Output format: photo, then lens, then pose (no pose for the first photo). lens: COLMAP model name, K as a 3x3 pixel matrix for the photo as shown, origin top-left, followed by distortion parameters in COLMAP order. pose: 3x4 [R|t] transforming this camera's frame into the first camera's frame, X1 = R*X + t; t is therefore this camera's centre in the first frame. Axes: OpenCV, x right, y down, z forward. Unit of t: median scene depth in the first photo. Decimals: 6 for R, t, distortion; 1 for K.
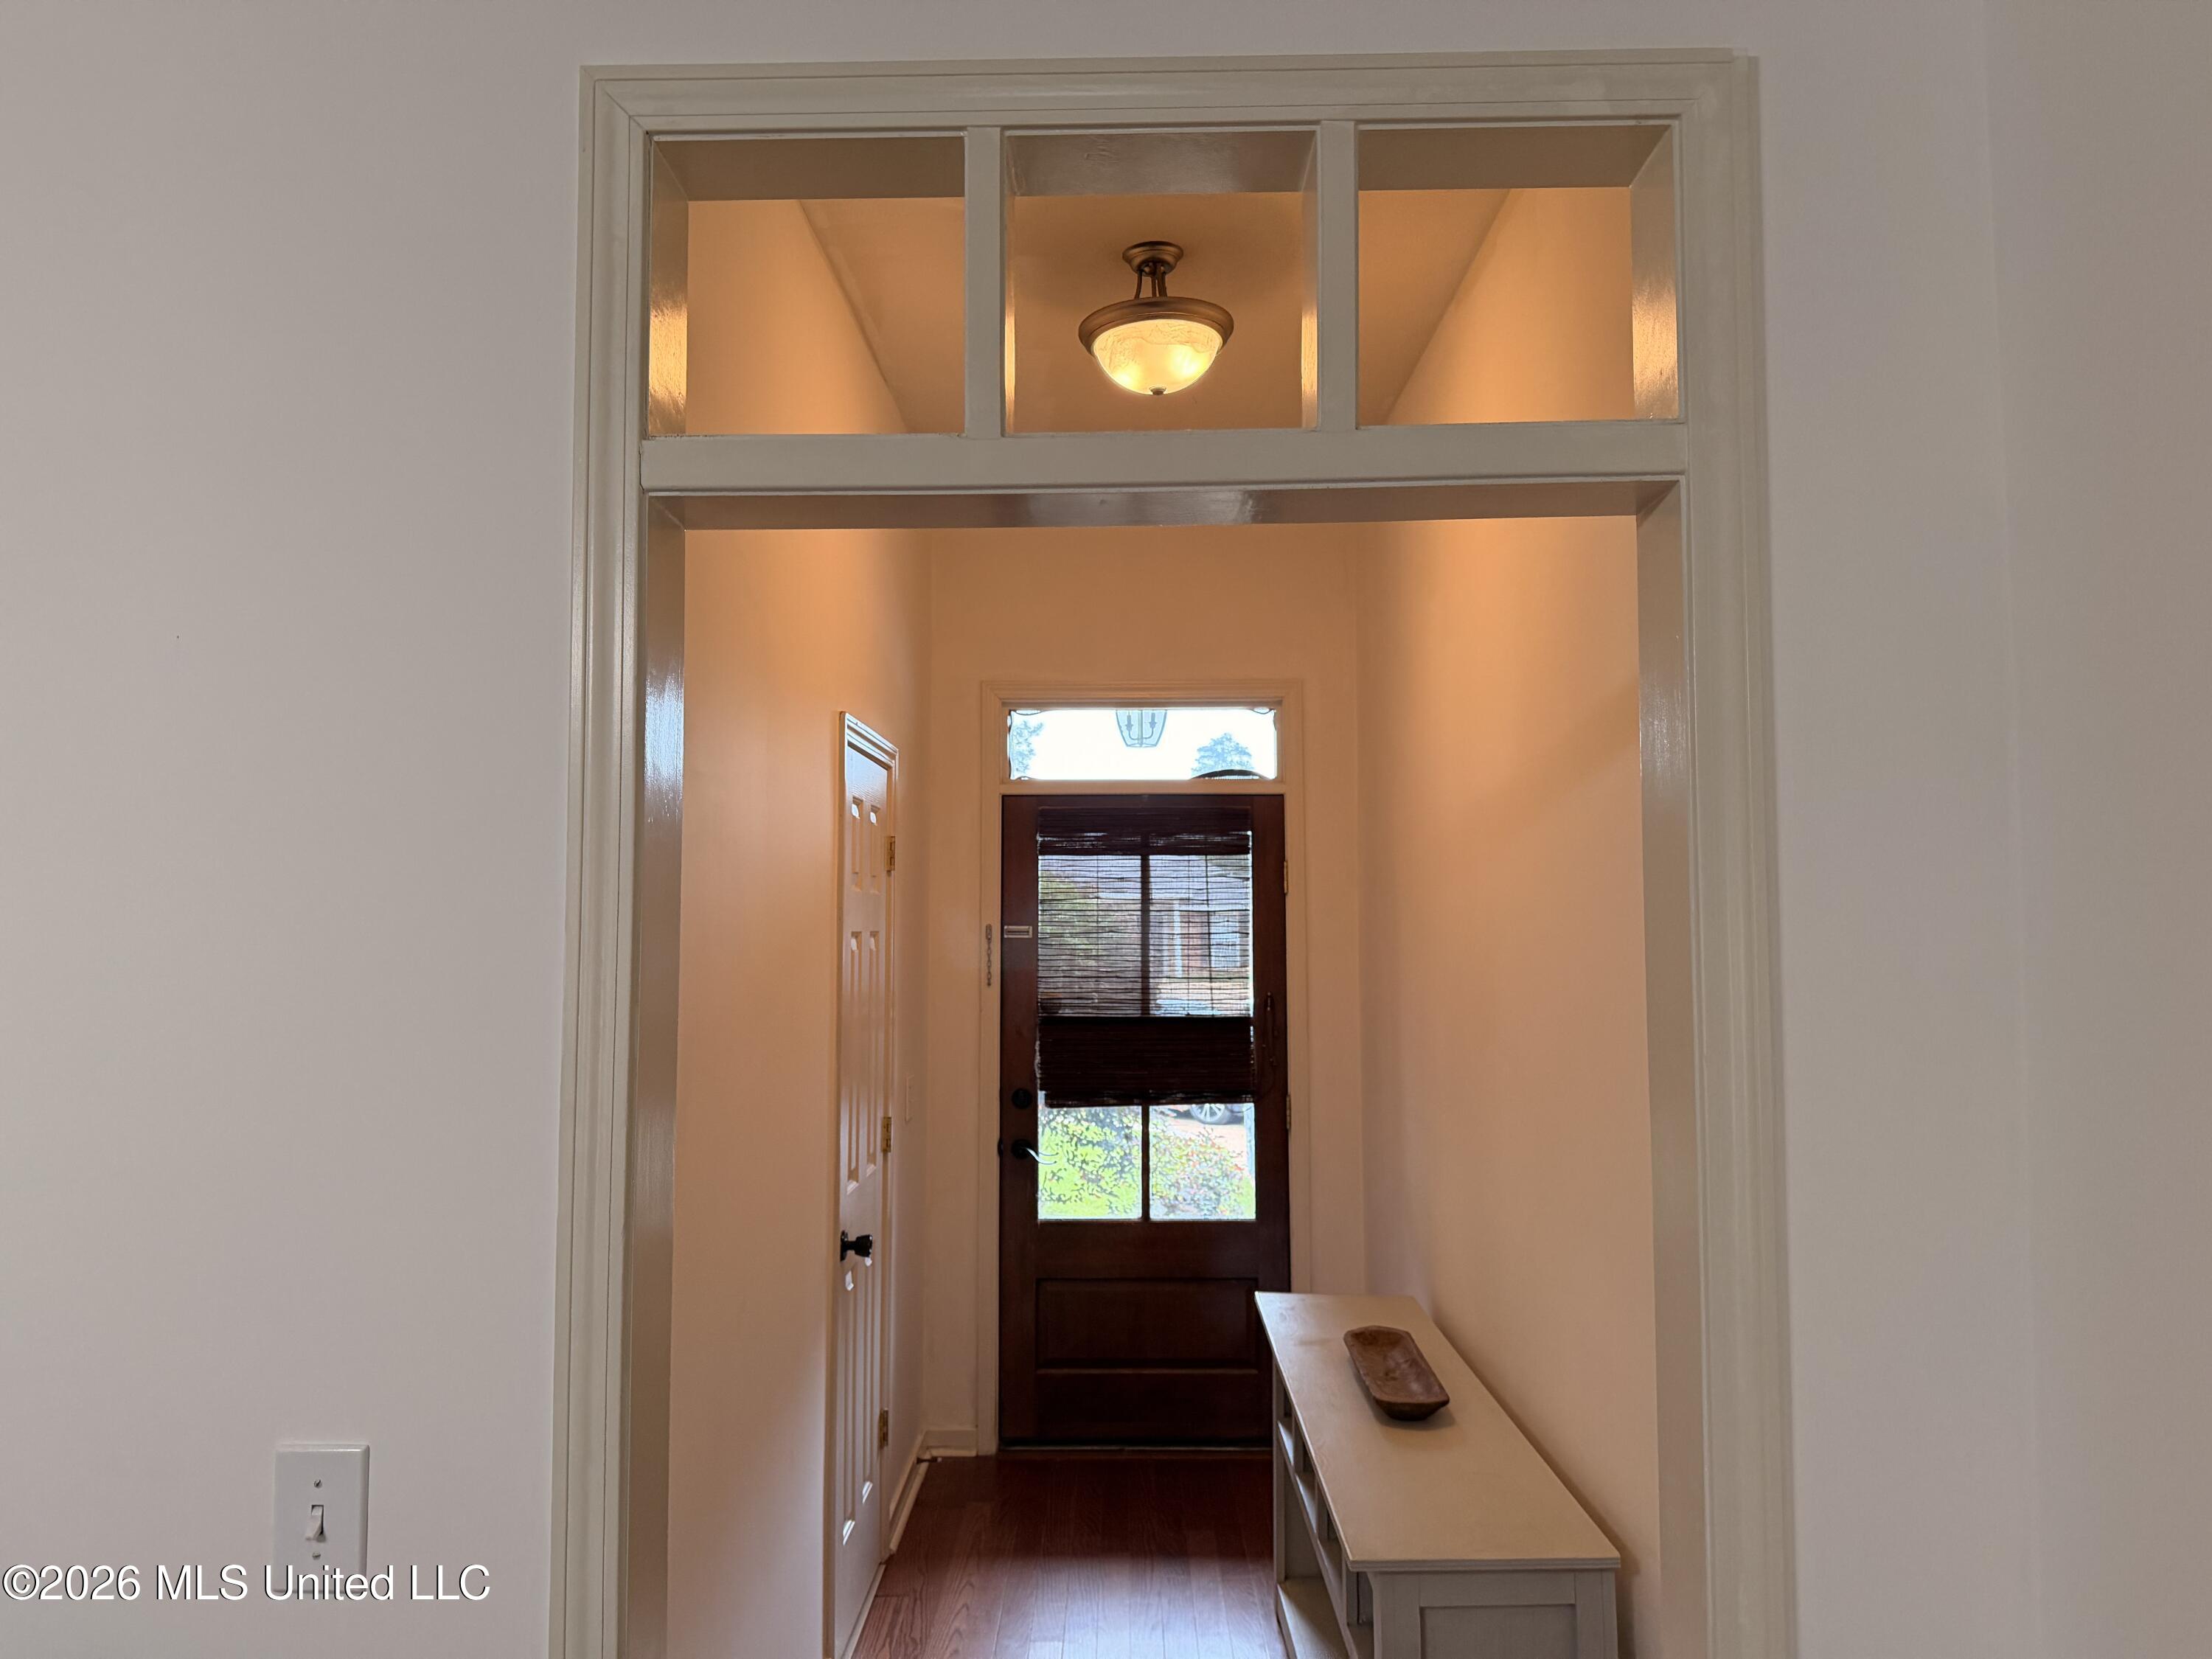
lens RADIAL K [[1542.3, 0, 1086.4], [0, 1542.3, 835.5], [0, 0, 1]] dist [0.146838, -0.325473]
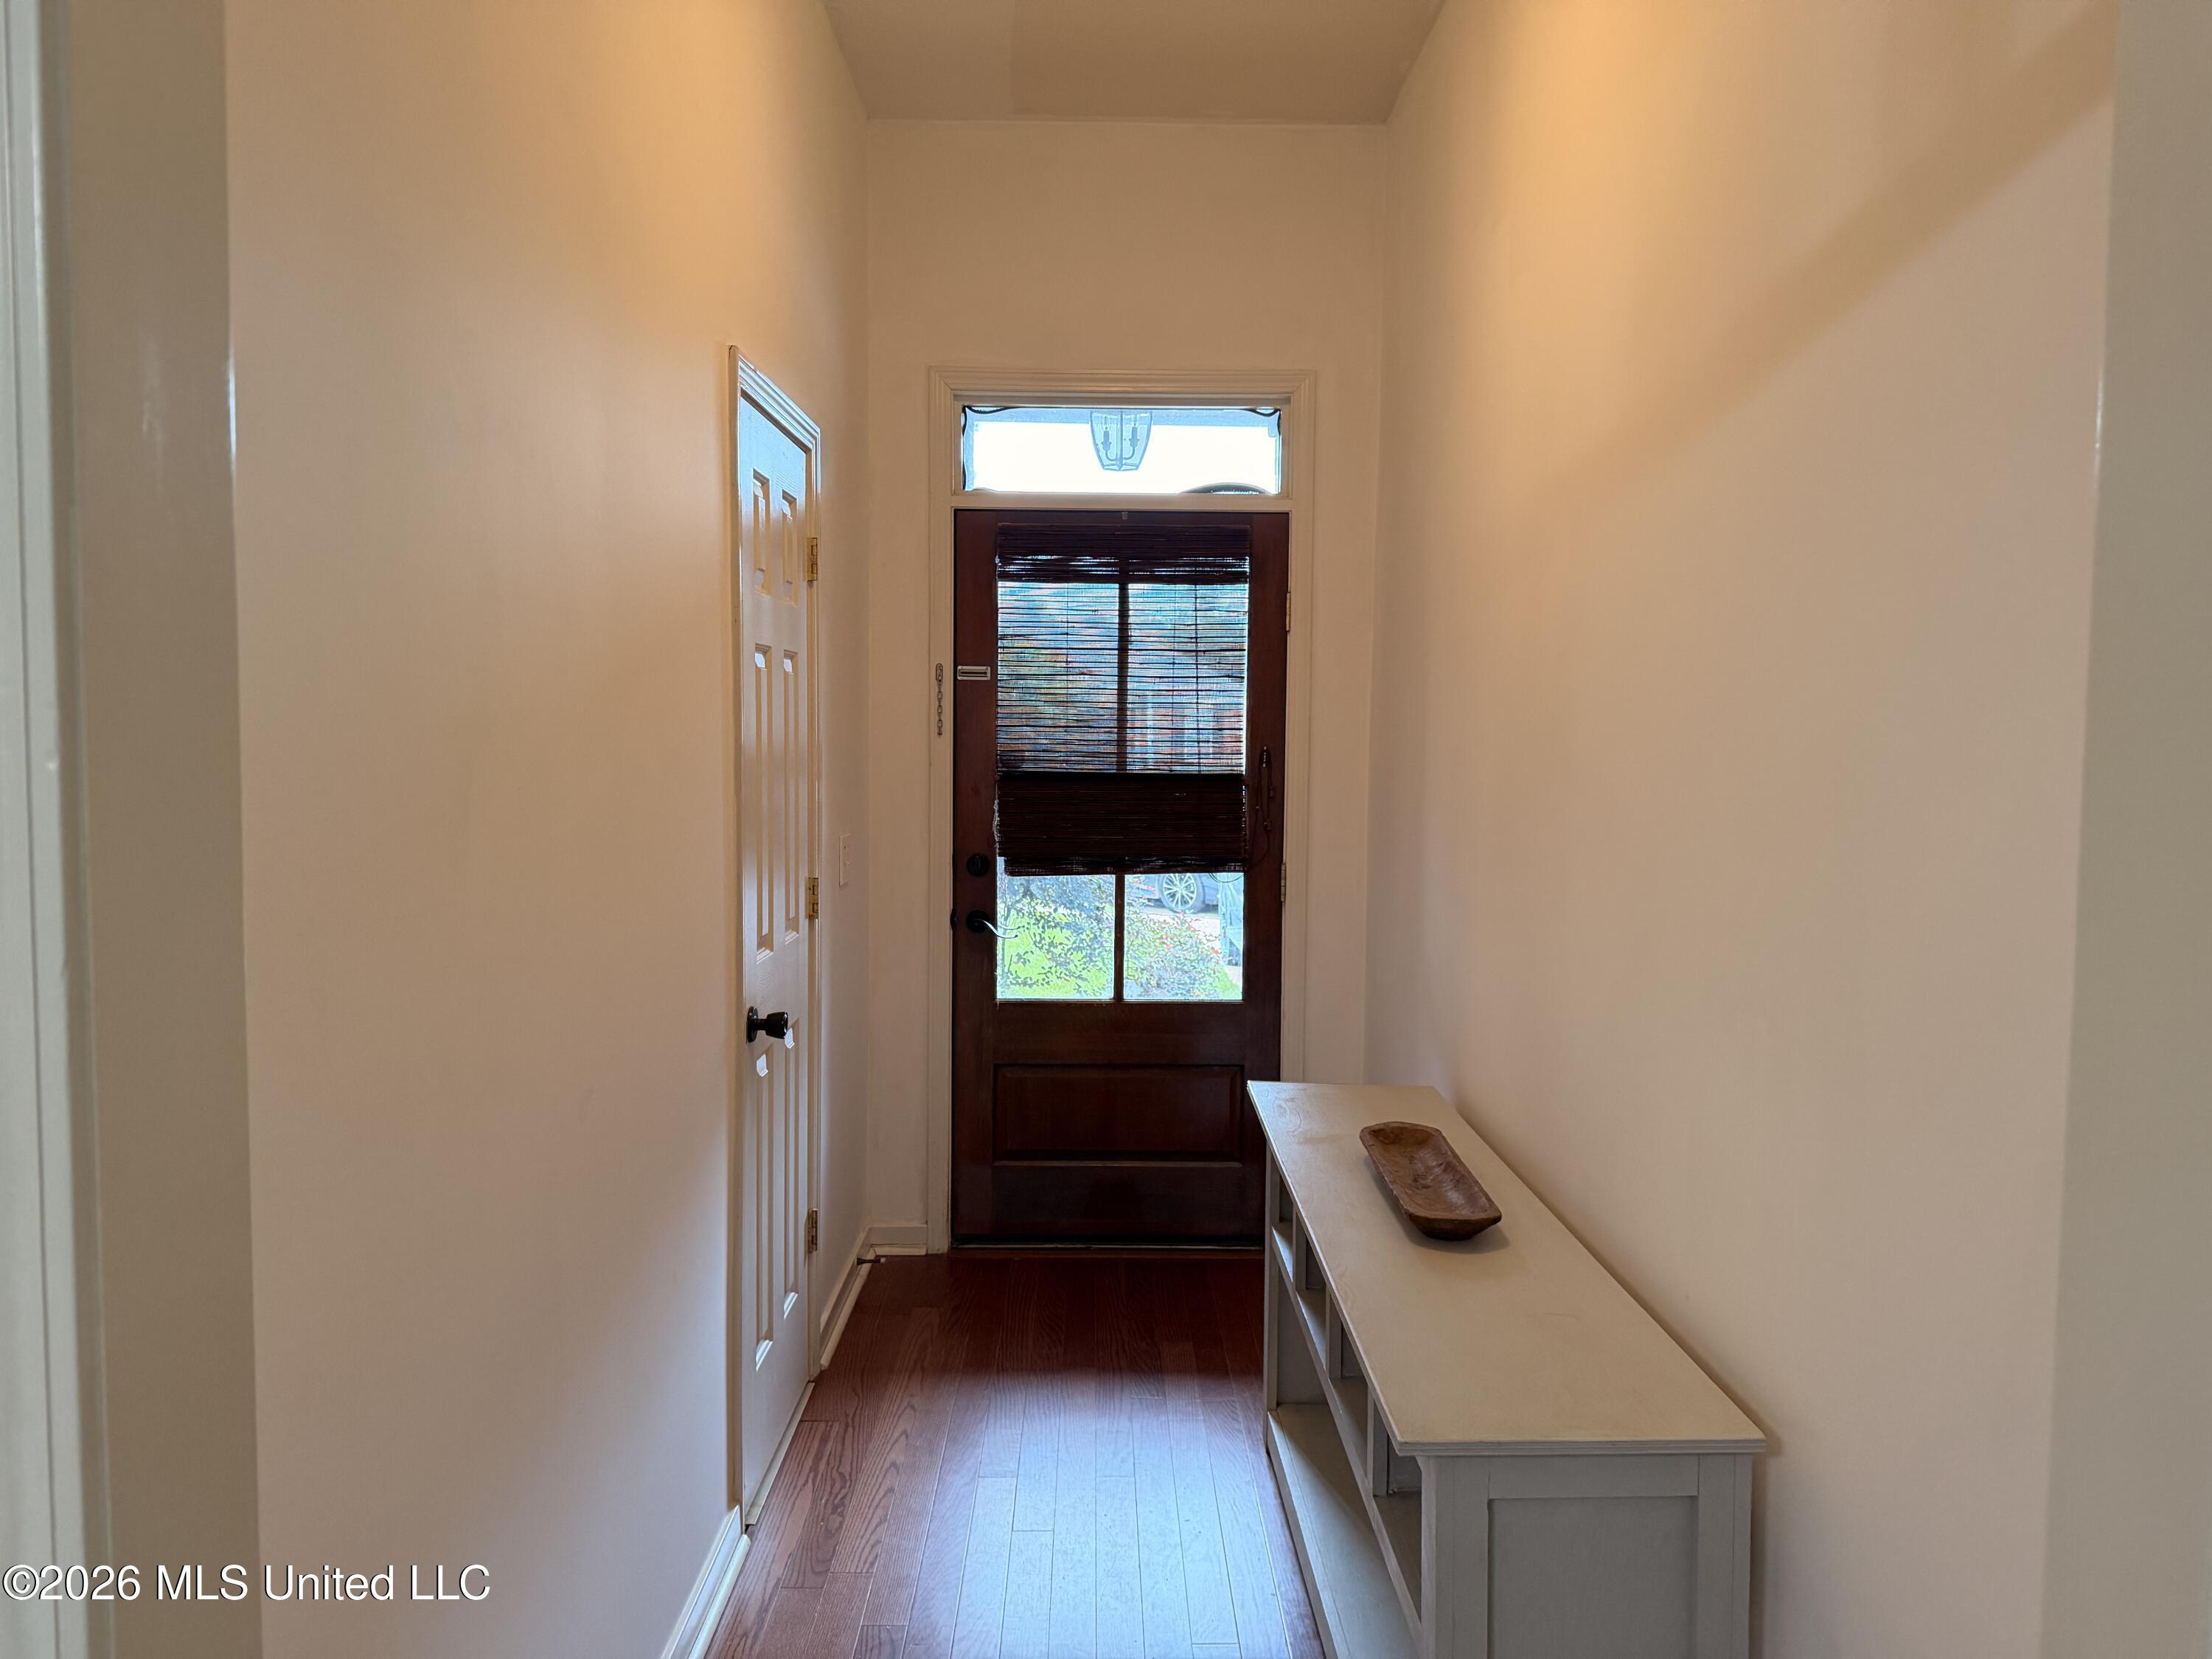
lens RADIAL K [[1542.3, 0, 1086.4], [0, 1542.3, 835.5], [0, 0, 1]] dist [0.146838, -0.325473]
pose [[0.999792, 0.008354, 0.018599, 0.003268], [-0.010718, 0.991342, 0.130871, 0.044868], [-0.017344, -0.131043, 0.991225, 0.161046]]
